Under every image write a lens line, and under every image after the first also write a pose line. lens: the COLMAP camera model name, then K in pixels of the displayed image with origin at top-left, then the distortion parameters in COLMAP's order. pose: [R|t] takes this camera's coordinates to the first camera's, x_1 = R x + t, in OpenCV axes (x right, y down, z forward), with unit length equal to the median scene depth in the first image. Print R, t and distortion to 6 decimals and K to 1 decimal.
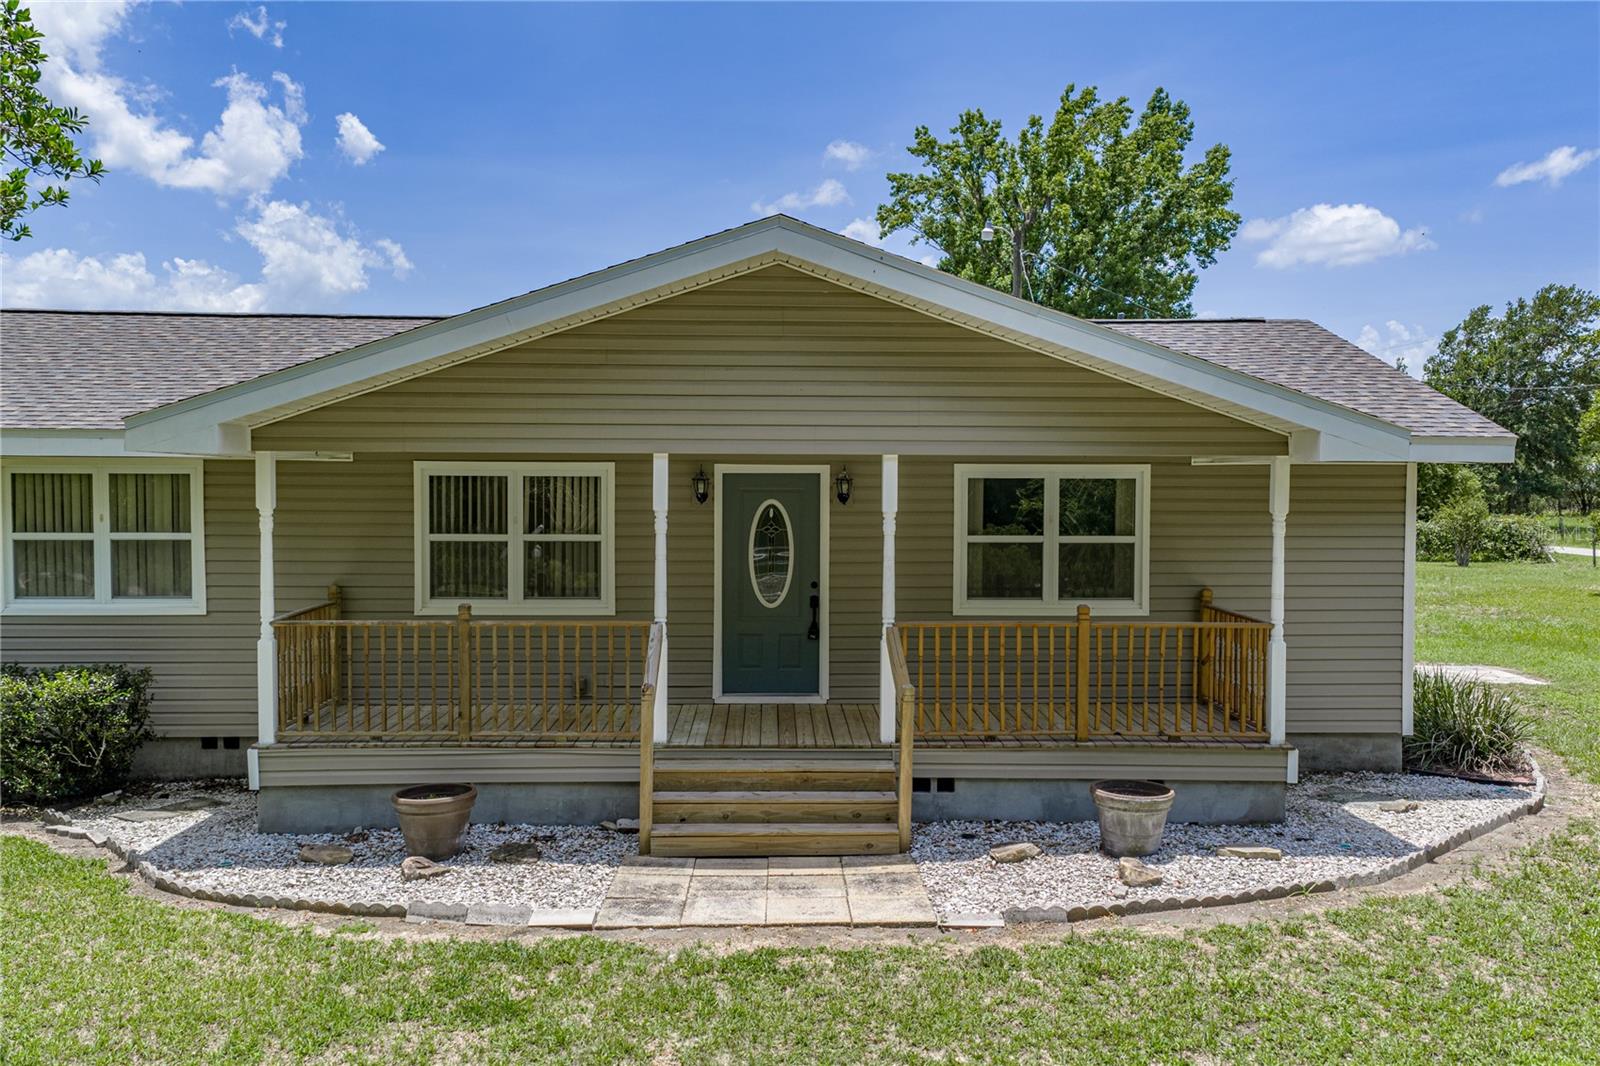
lens RADIAL K [[1357.8, 0, 800.0], [0, 1357.8, 533.0], [0, 0, 1]] dist [0.020526, 0.009284]
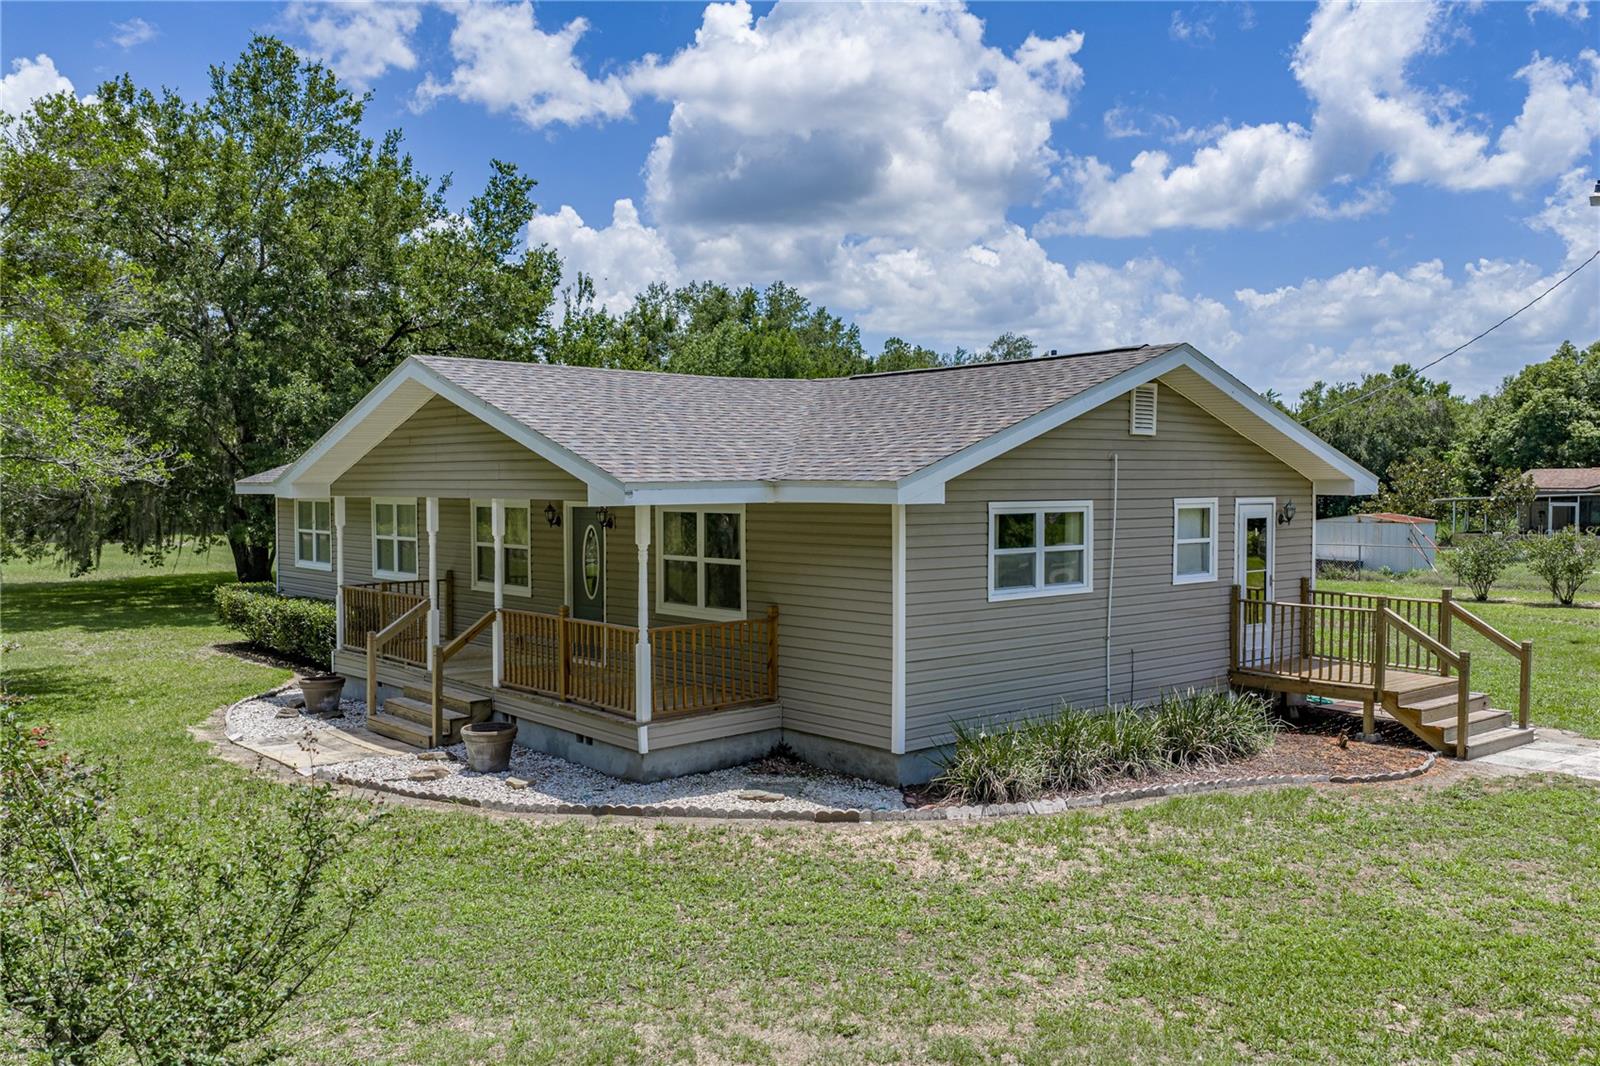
lens RADIAL K [[1349.7, 0, 792.7], [0, 1349.7, 508.9], [0, 0, 1]] dist [0.015675, 0.006214]
pose [[0.623936, 0.010109, -0.781410, 1.560715], [-0.025419, 0.999650, -0.007364, -0.045416], [0.781062, 0.024457, 0.623975, 0.333355]]
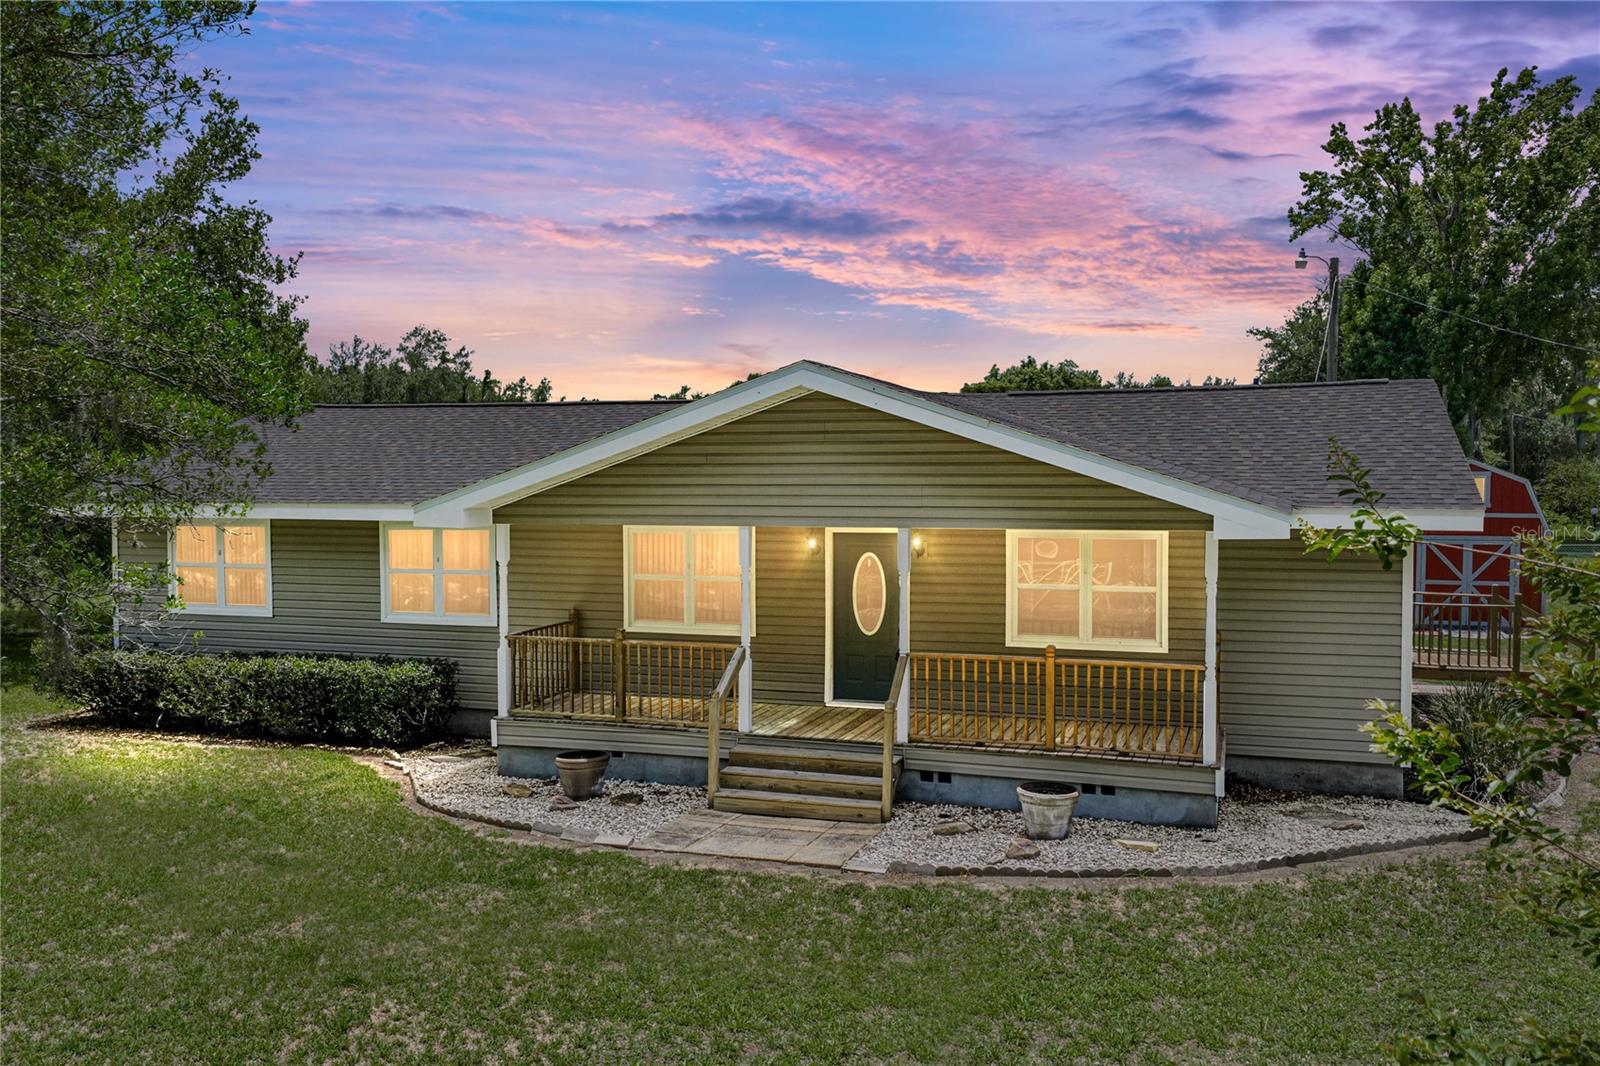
lens RADIAL K [[1349.7, 0, 792.7], [0, 1349.7, 508.9], [0, 0, 1]] dist [0.015675, 0.006214]
pose [[0.934281, 0.002662, -0.356527, 0.469855], [-0.007056, 0.999914, -0.011025, -0.065044], [0.356467, 0.012816, 0.934220, -0.306428]]
